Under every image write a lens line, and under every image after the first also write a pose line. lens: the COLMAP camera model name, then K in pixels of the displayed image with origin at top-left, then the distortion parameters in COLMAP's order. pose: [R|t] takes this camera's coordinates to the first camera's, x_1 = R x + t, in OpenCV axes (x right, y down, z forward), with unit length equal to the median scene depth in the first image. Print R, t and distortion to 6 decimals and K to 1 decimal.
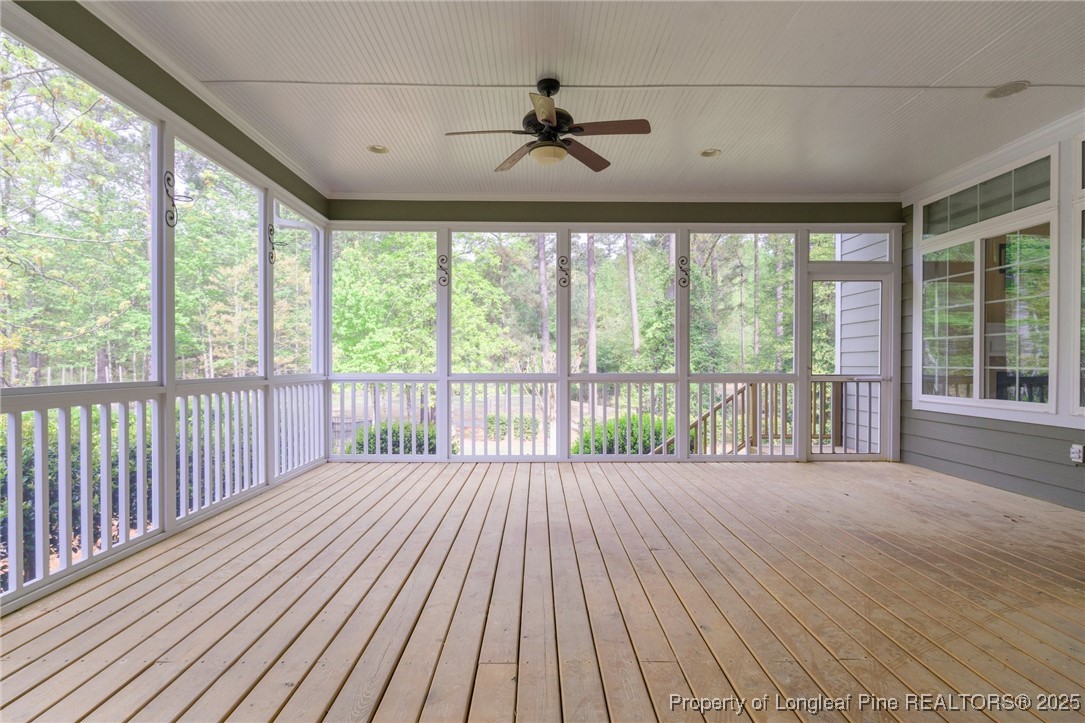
lens RADIAL K [[594.3, 0, 541.8], [0, 594.3, 365.2], [0, 0, 1]] dist [-0.000812, -0.000148]
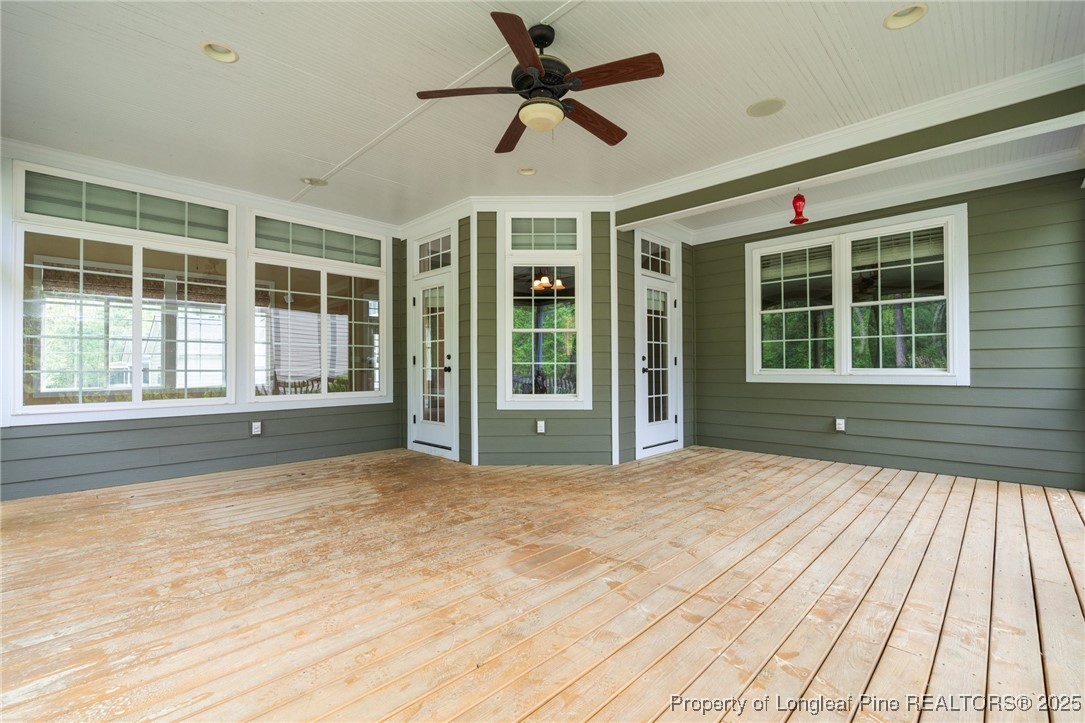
lens RADIAL K [[483.7, 0, 540.6], [0, 483.7, 362.9], [0, 0, 1]] dist [-0.001016, -0.000127]
pose [[-0.714891, 0.006974, 0.699201, -0.406793], [0.002245, 0.999968, -0.007679, -0.000742], [-0.699232, -0.003920, -0.714884, 1.302575]]
